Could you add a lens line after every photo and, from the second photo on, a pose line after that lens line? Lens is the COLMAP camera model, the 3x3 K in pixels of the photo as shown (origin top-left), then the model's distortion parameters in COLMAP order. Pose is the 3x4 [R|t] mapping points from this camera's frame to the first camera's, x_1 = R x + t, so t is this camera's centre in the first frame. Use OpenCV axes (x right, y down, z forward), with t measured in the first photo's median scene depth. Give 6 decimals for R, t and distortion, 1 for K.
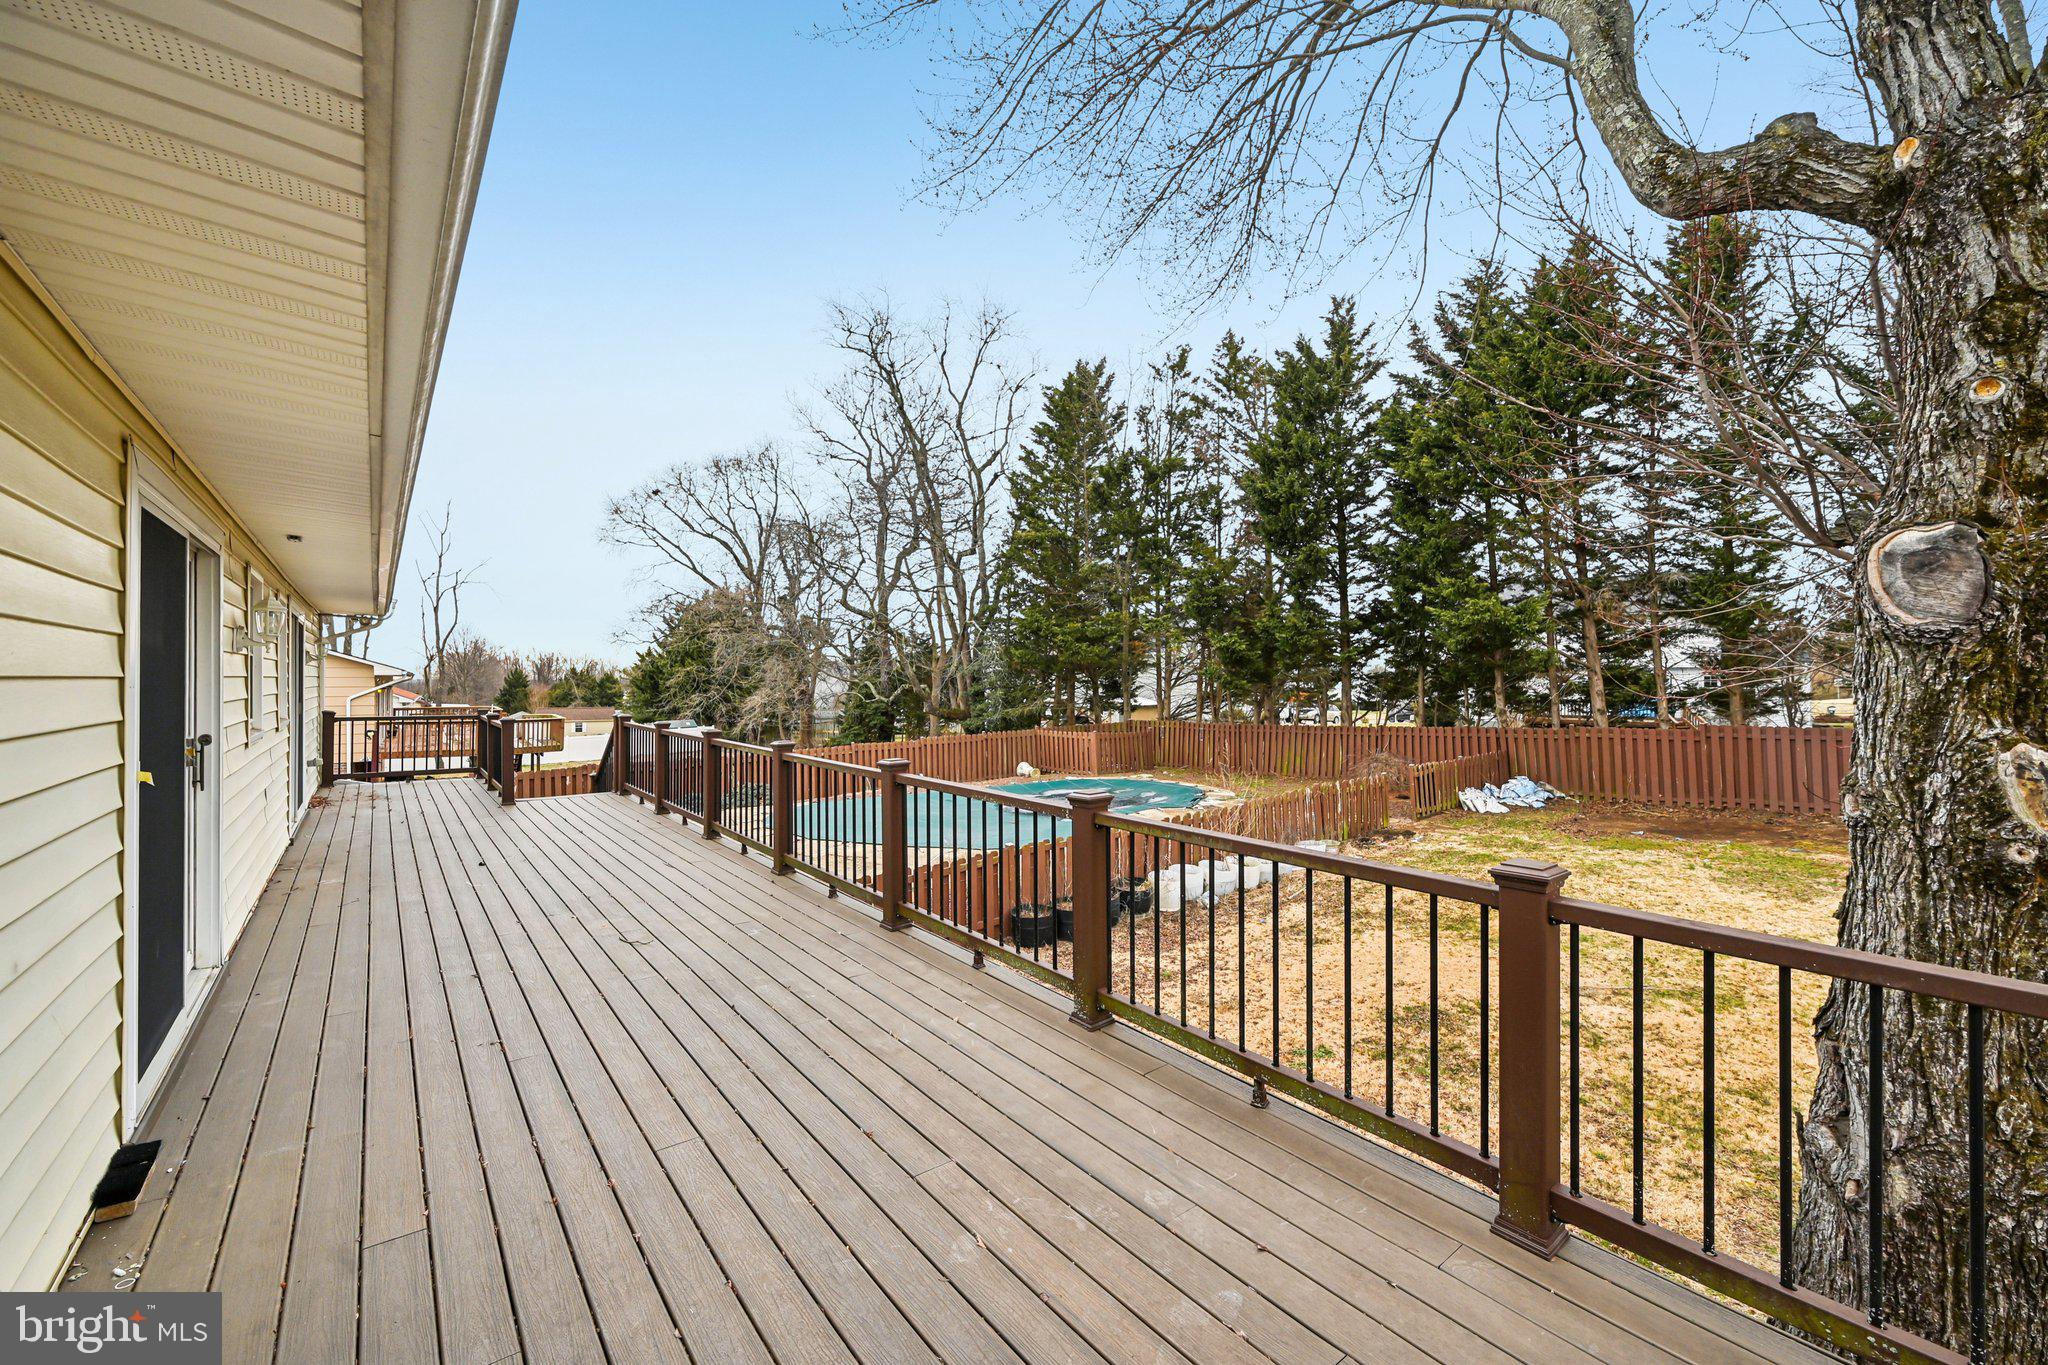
lens RADIAL K [[809.3, 0, 1032.7], [0, 809.3, 667.8], [0, 0, 1]] dist [-0.009042, 0.000546]
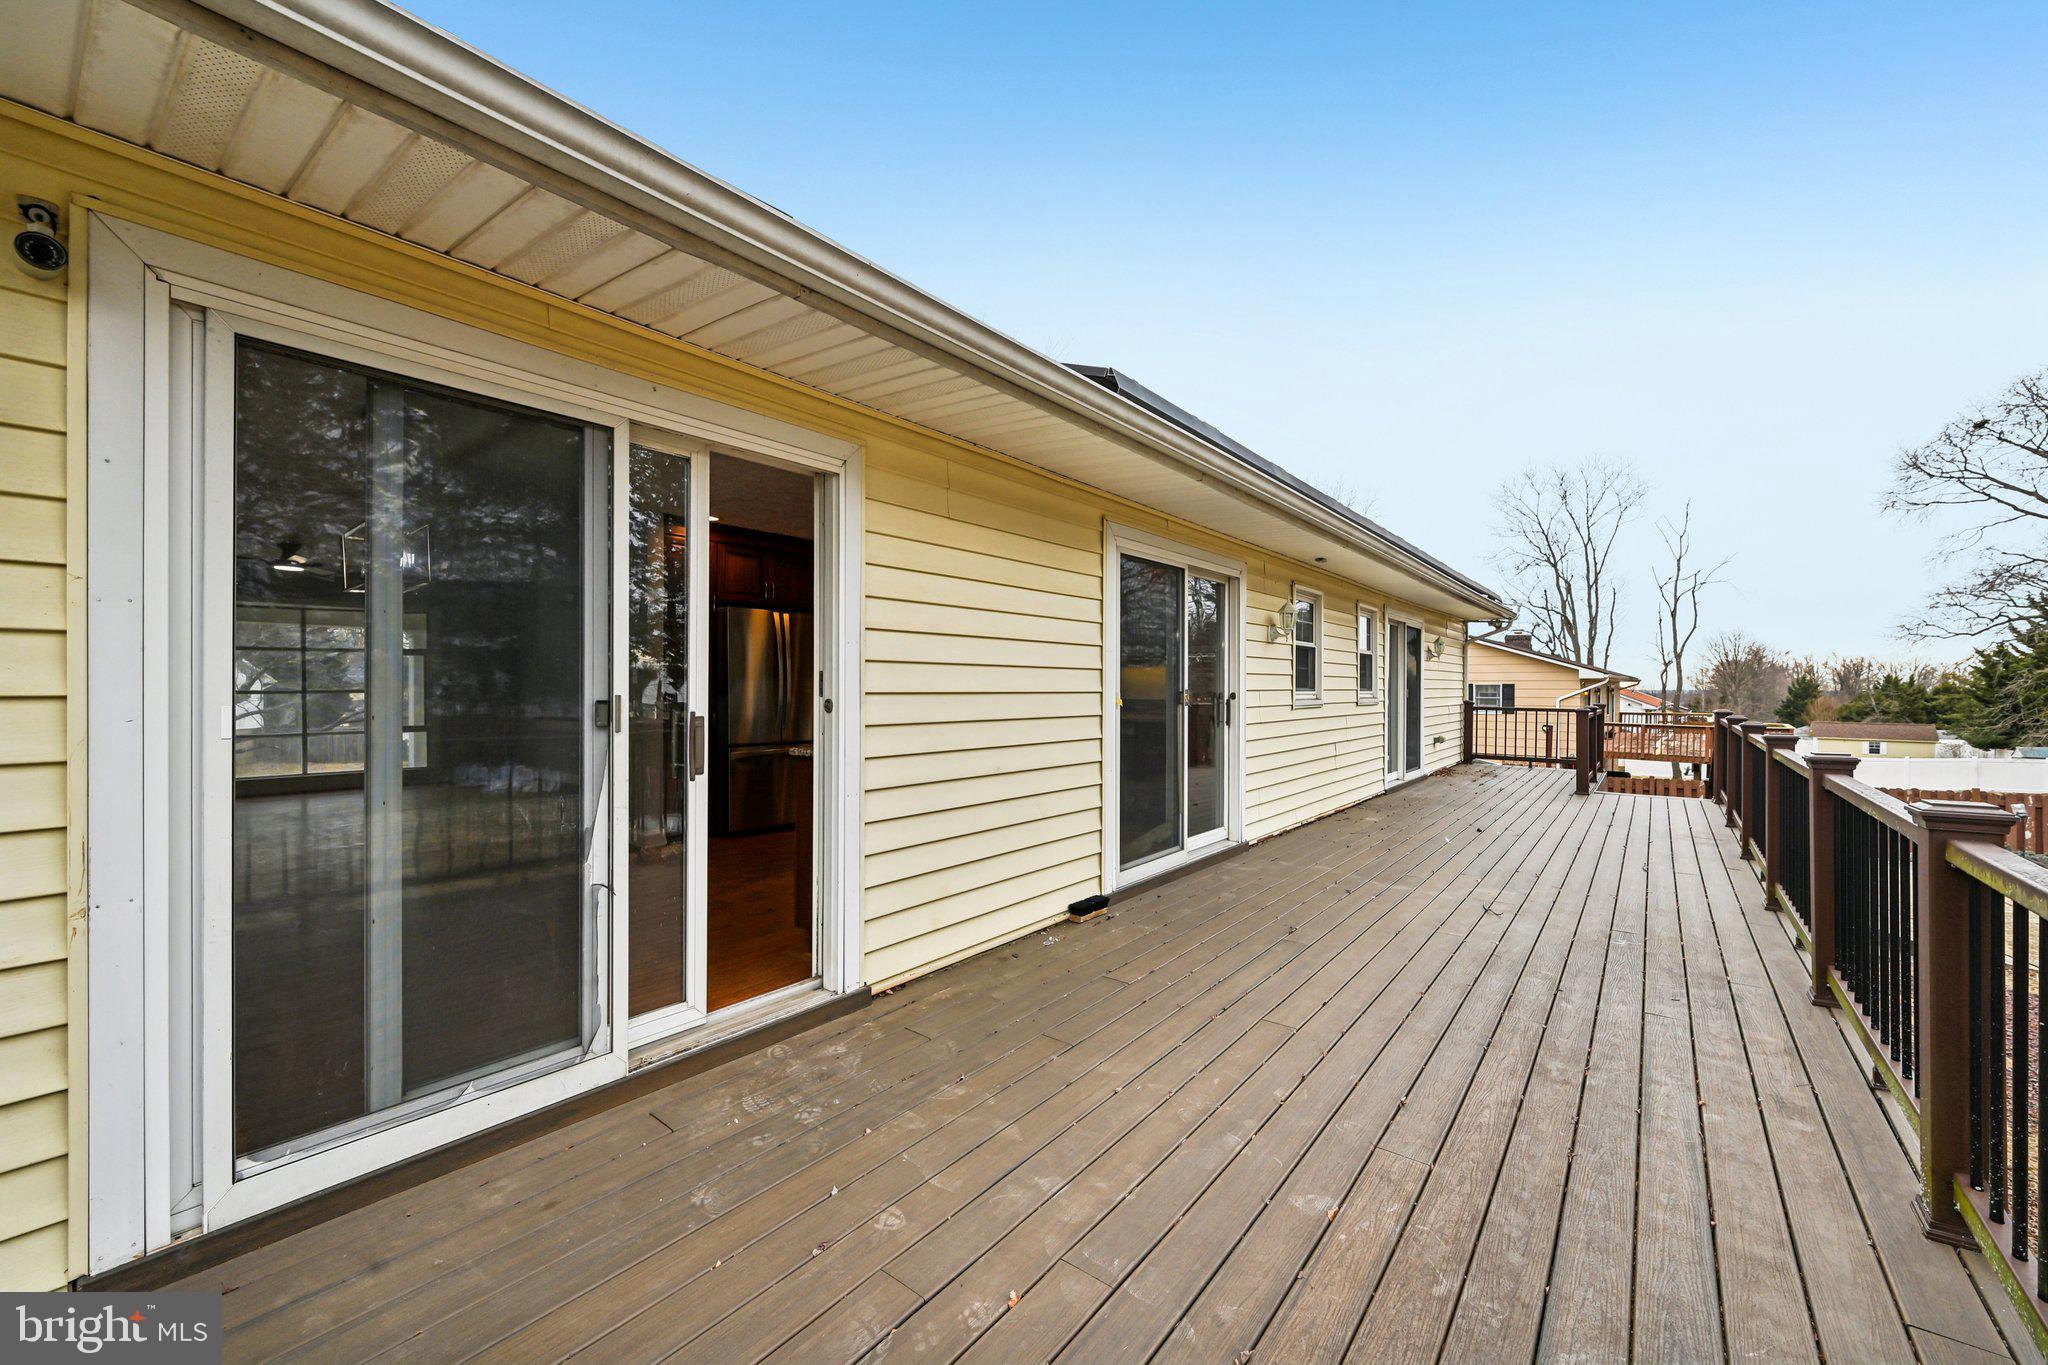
lens RADIAL K [[809.3, 0, 1034.6], [0, 809.3, 683.4], [0, 0, 1]] dist [-0.009042, 0.000546]
pose [[0.230468, -0.003351, -0.973074, 0.395847], [0.009987, 0.999950, -0.001078, 0.060518], [0.973029, -0.009469, 0.230489, 0.249779]]
